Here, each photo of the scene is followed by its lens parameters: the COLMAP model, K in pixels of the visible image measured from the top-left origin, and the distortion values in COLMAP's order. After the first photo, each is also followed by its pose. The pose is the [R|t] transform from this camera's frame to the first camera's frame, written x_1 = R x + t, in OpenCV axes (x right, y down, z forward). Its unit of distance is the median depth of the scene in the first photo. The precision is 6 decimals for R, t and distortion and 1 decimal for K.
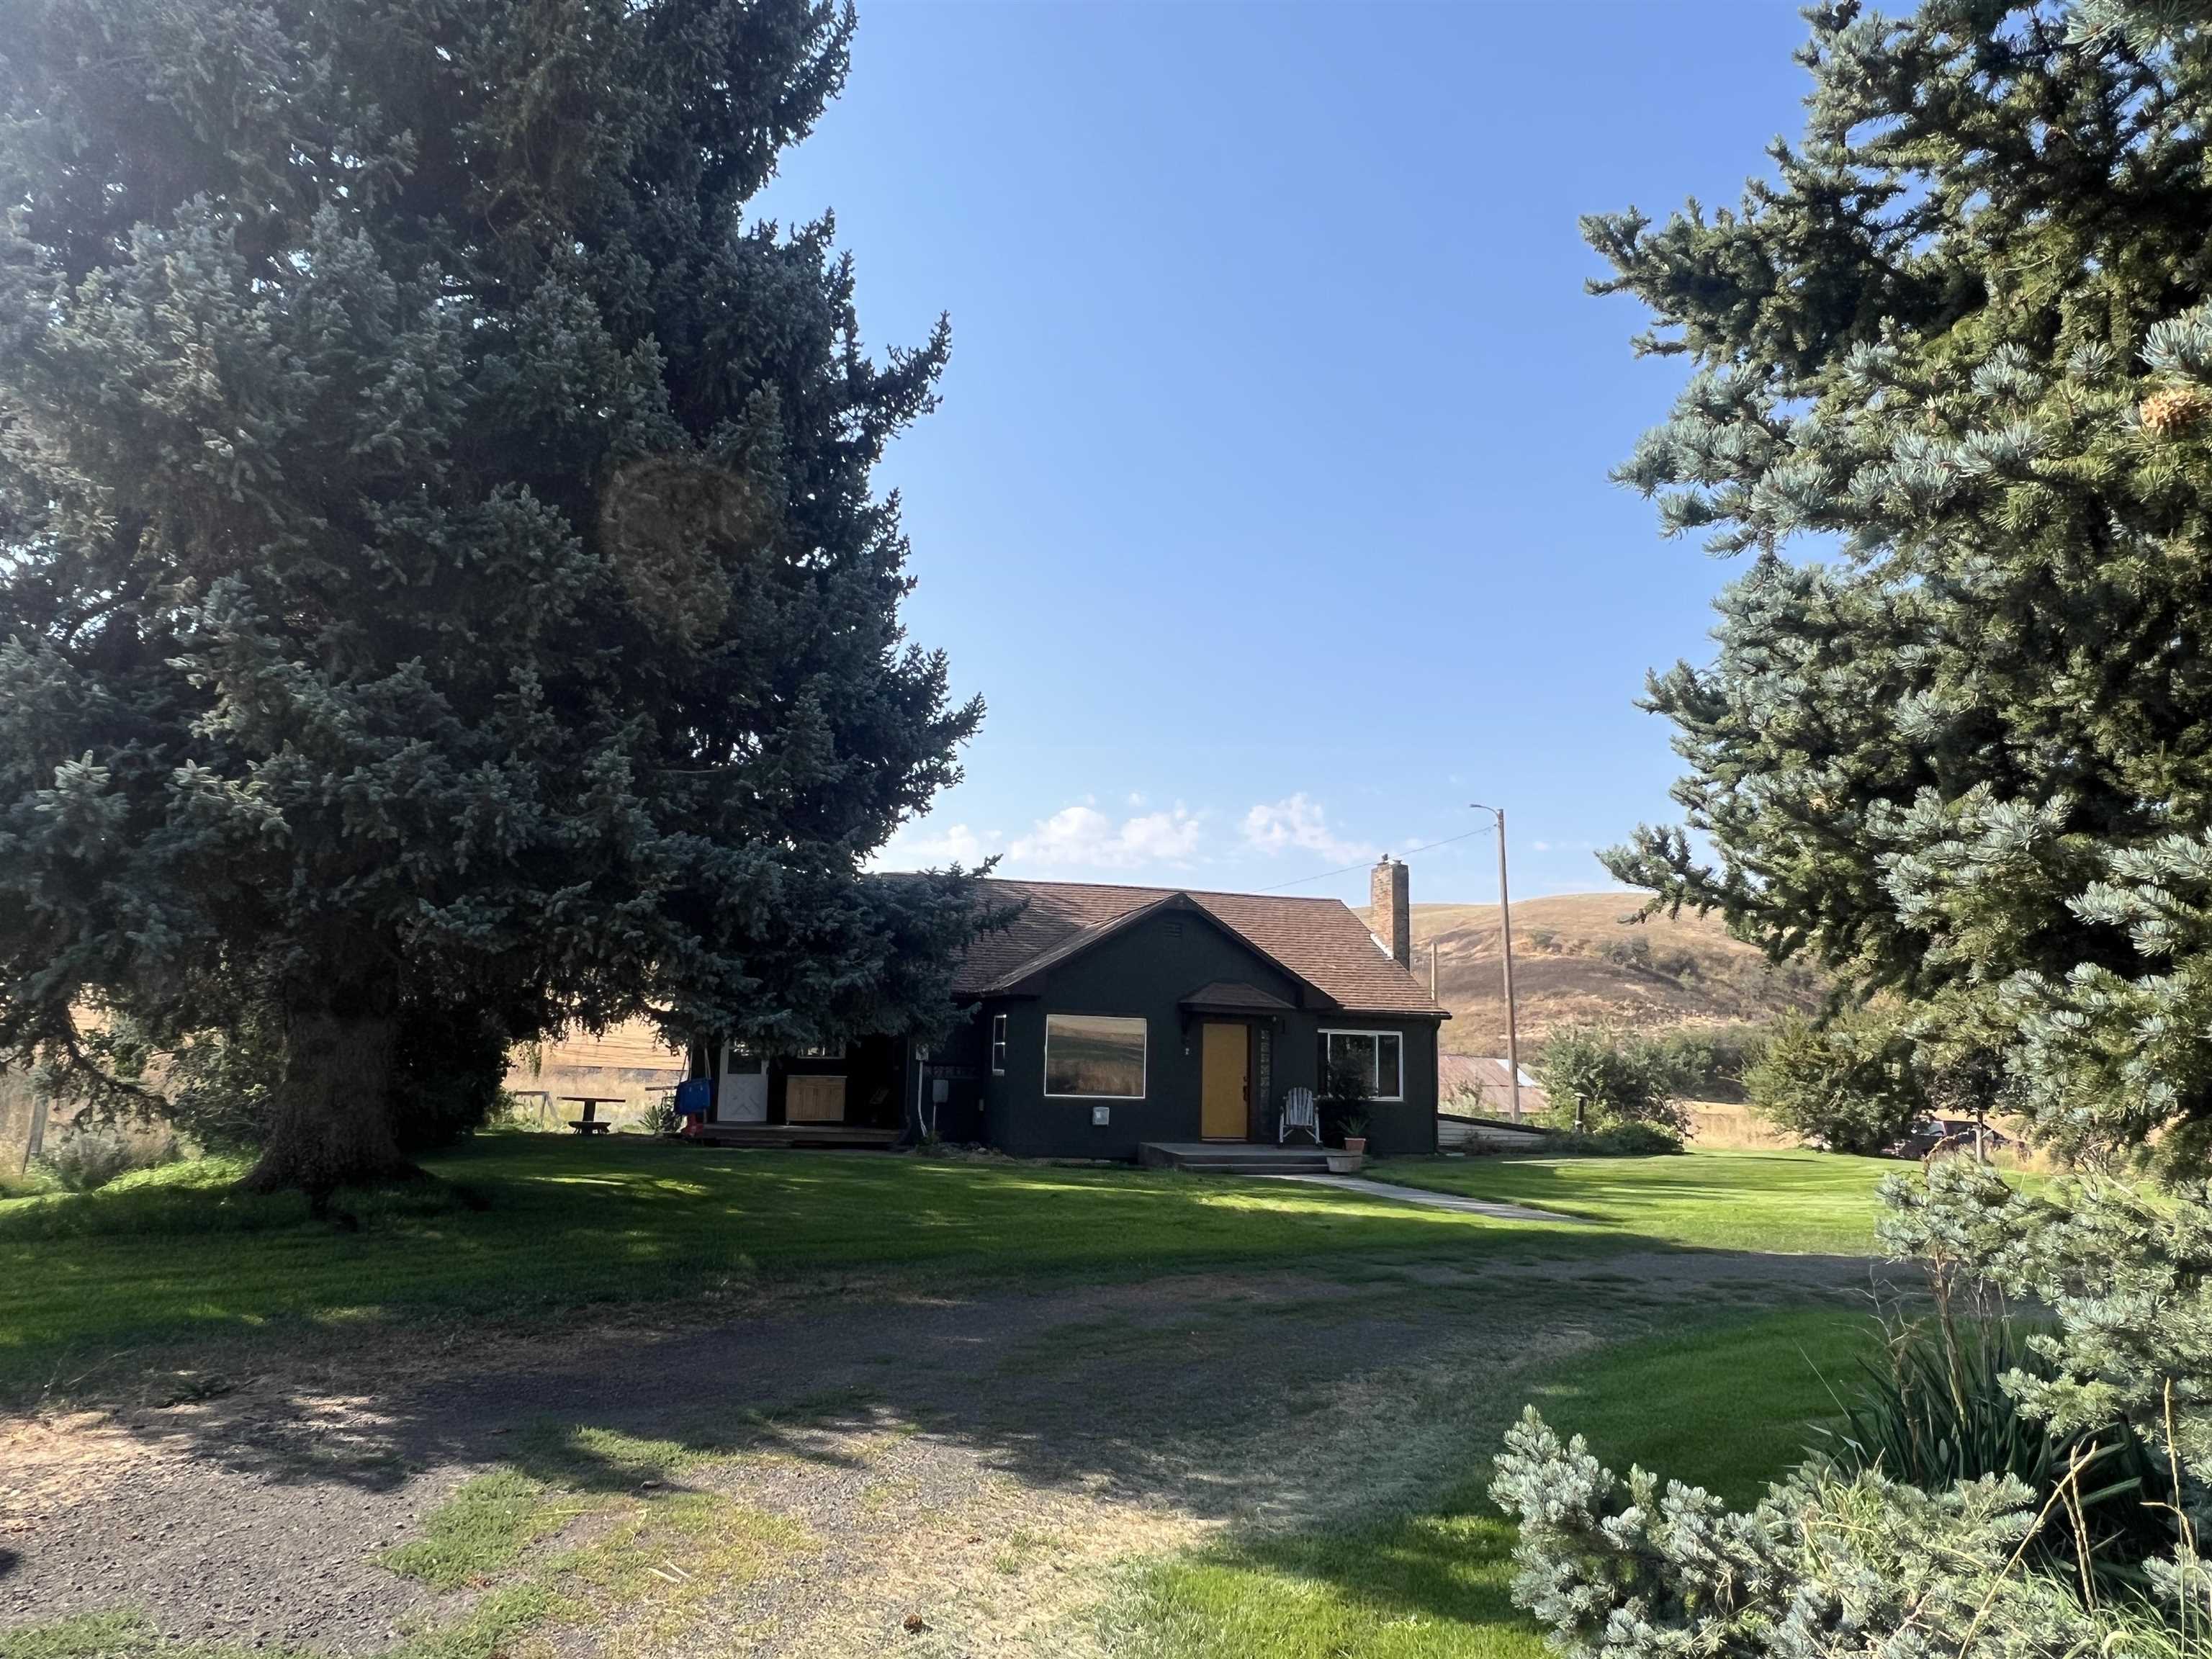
lens RADIAL K [[1446.1, 0, 1106.1], [0, 1446.1, 829.0], [0, 0, 1]] dist [-0.003759, -0.000130]
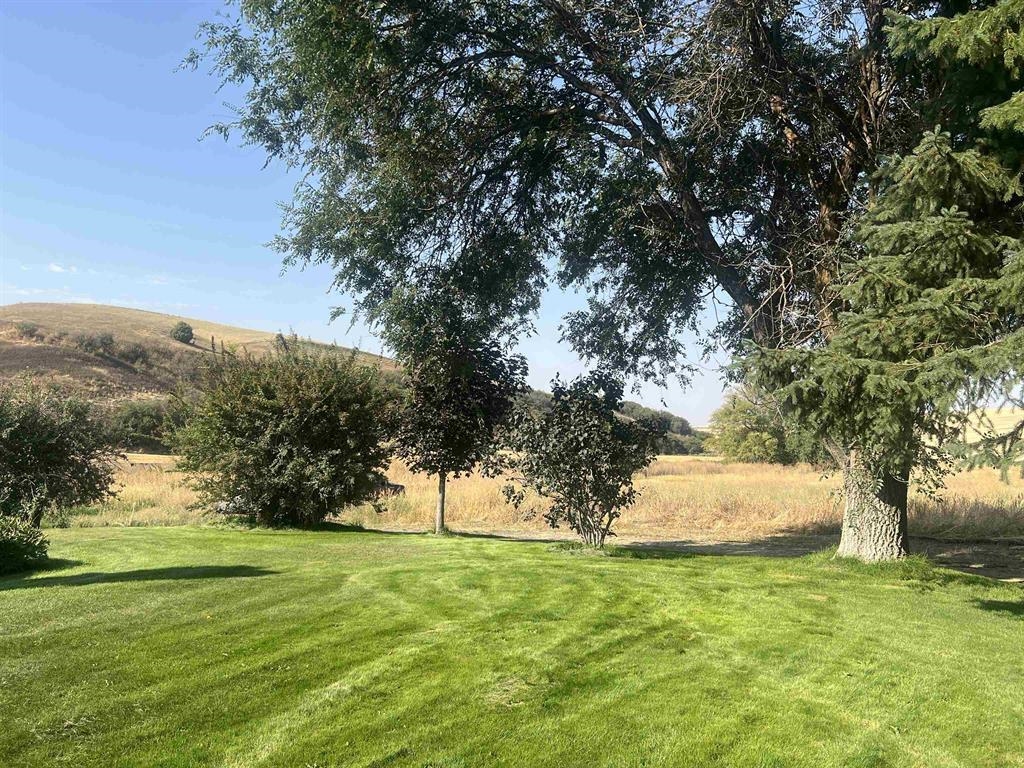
lens RADIAL K [[947.9, 0, 506.9], [0, 947.9, 385.3], [0, 0, 1]] dist [-0.013712, 0.000000]
pose [[0.734440, 0.021855, 0.678322, 0.062380], [-0.099568, 0.992136, 0.075839, 0.024261], [-0.671330, -0.123239, 0.730841, 0.137926]]
